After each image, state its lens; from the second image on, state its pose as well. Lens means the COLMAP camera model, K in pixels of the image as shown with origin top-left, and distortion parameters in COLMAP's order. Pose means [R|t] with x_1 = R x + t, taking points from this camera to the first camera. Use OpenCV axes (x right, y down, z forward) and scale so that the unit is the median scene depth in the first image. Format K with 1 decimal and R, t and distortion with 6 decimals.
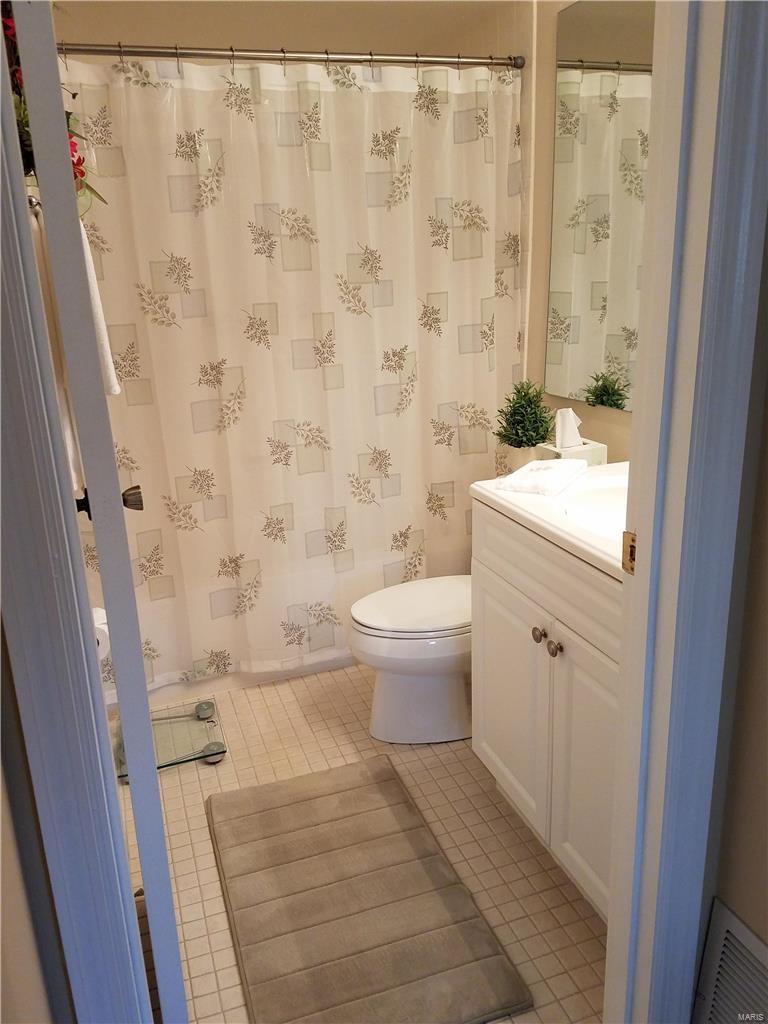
lens RADIAL K [[815.1, 0, 378.0], [0, 815.1, 497.6], [0, 0, 1]] dist [0.305559, -0.668326]
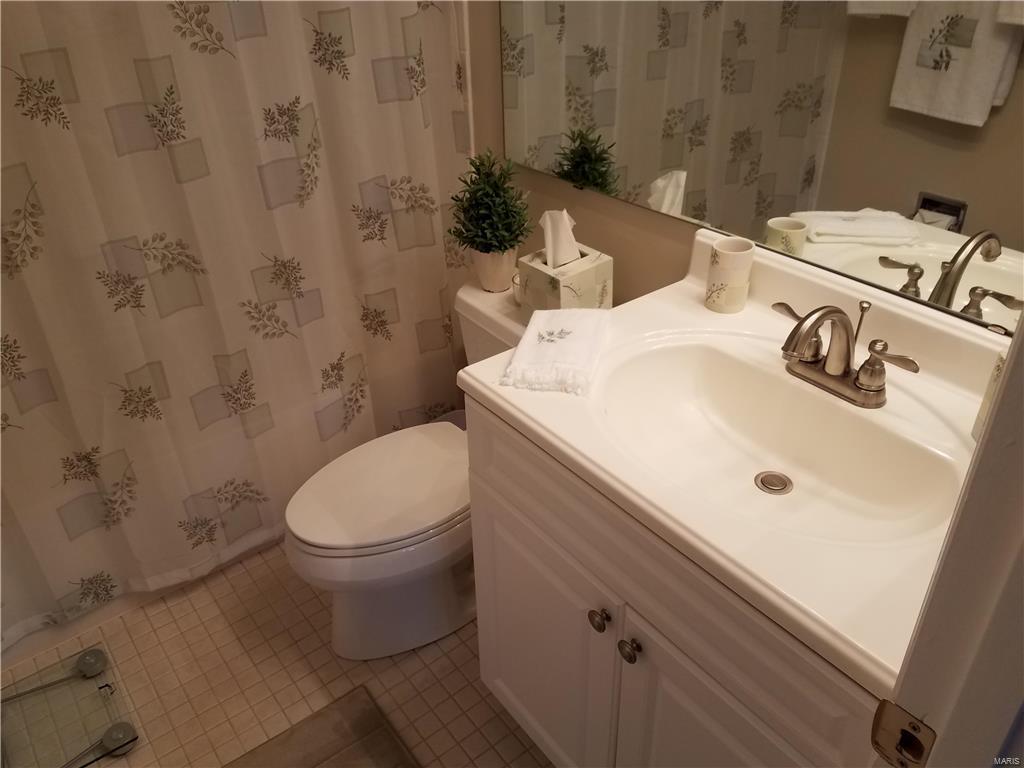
lens RADIAL K [[791.3, 0, 512.0], [0, 791.3, 384.0], [0, 0, 1]] dist [0.212202, -0.354925]
pose [[0.949738, -0.160475, 0.268784, -0.014377], [0.078474, 0.953243, 0.291840, -0.145652], [-0.303049, -0.256079, 0.917924, 0.304363]]
